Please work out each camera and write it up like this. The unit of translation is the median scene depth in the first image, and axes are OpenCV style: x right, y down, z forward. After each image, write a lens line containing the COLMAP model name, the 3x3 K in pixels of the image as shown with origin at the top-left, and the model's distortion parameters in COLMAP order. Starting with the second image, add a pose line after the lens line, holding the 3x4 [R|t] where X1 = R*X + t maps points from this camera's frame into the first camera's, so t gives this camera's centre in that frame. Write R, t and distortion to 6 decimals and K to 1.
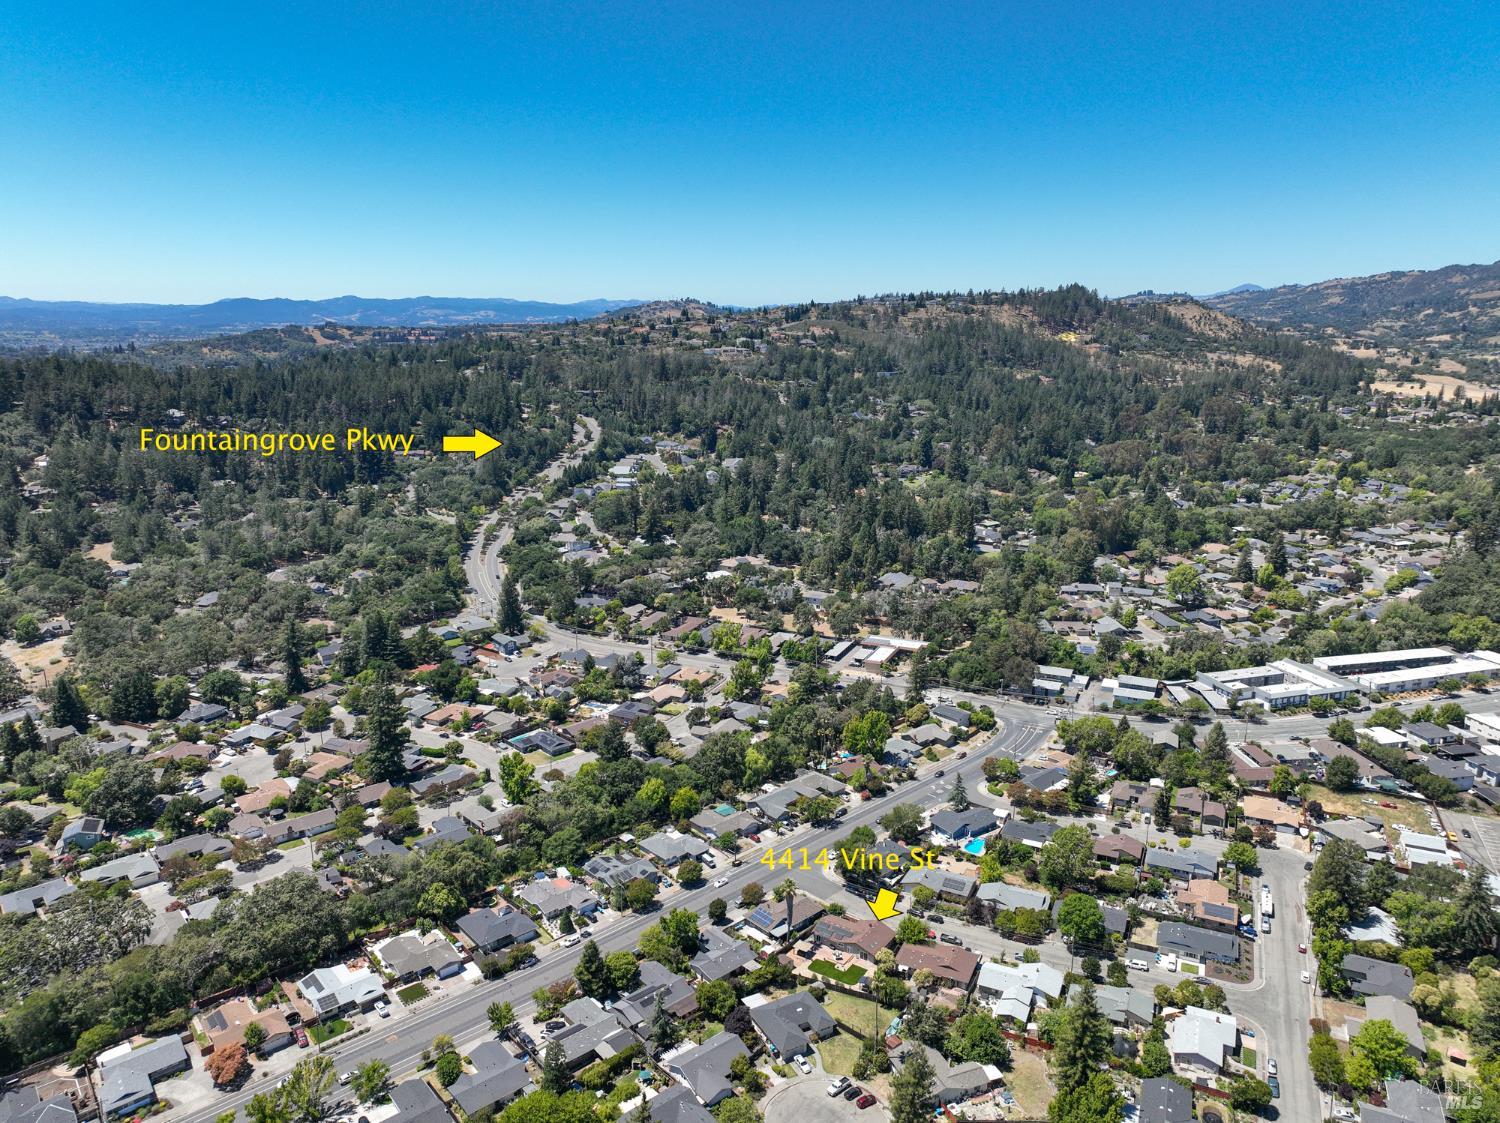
lens RADIAL K [[1045.2, 0, 749.6], [0, 1045.2, 562.7], [0, 0, 1]] dist [0.001888, 0.009560]
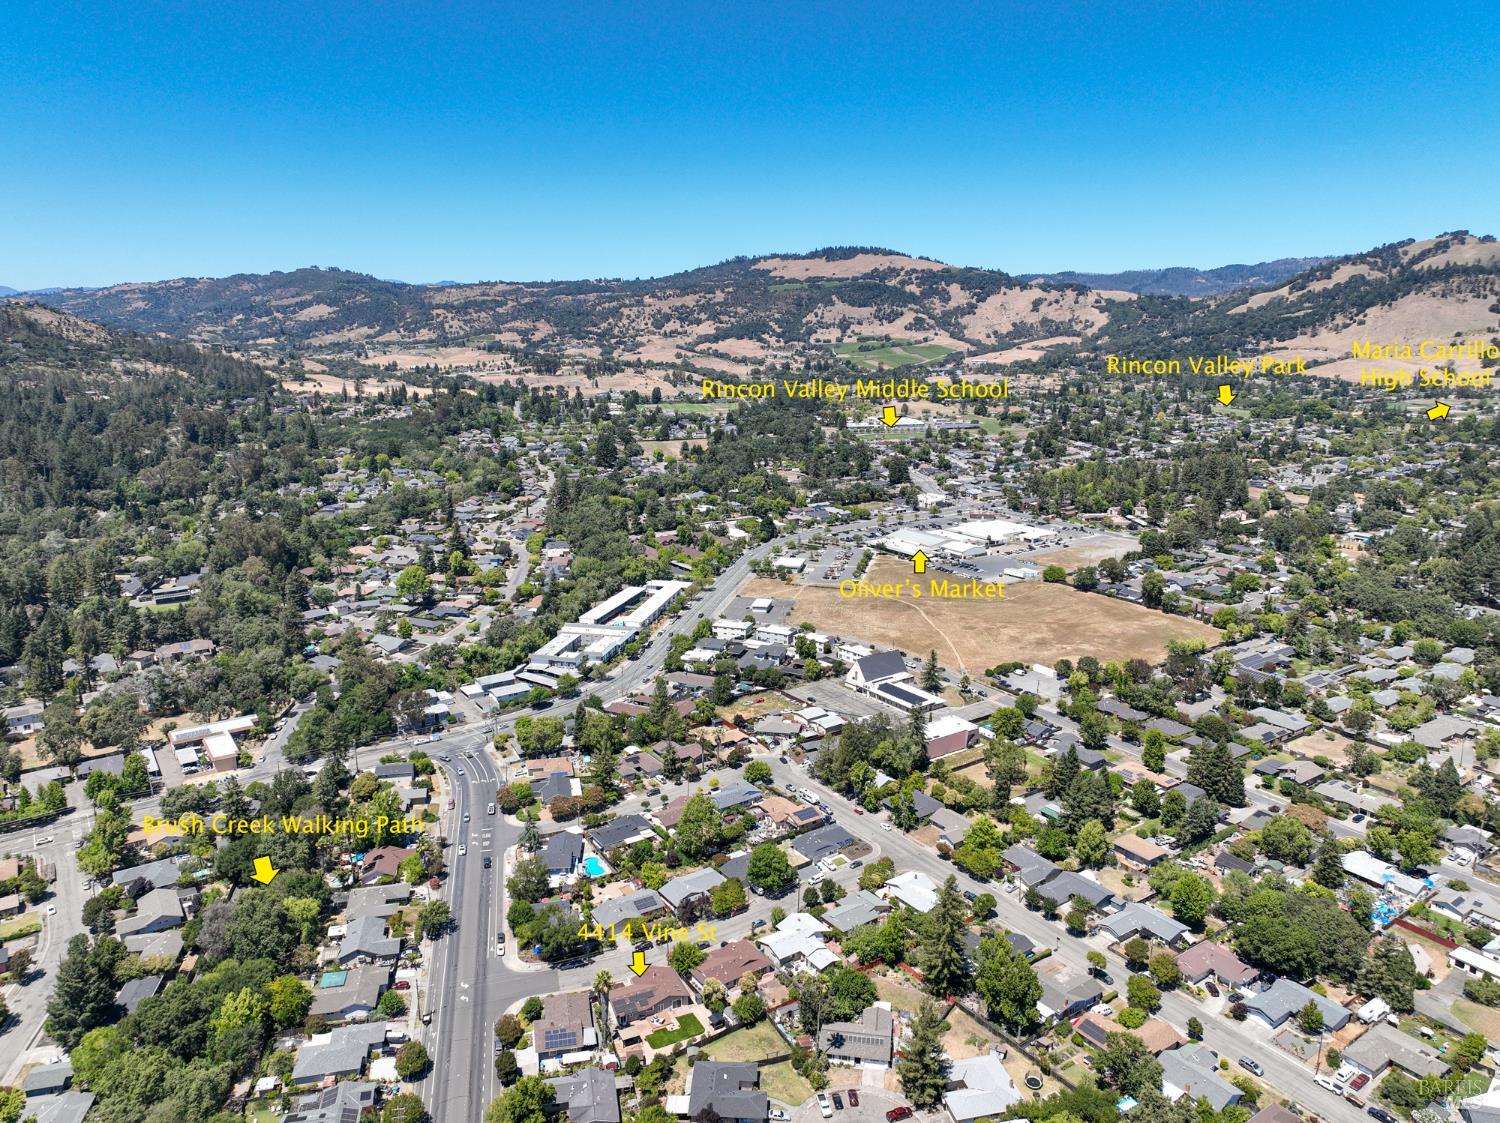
lens RADIAL K [[1045.2, 0, 749.9], [0, 1045.2, 560.2], [0, 0, 1]] dist [0.001888, 0.009560]
pose [[0.514167, -0.196511, 0.834874, -0.471182], [0.202199, 0.973735, 0.104669, -0.078621], [-0.833515, 0.114993, 0.540397, 0.336064]]
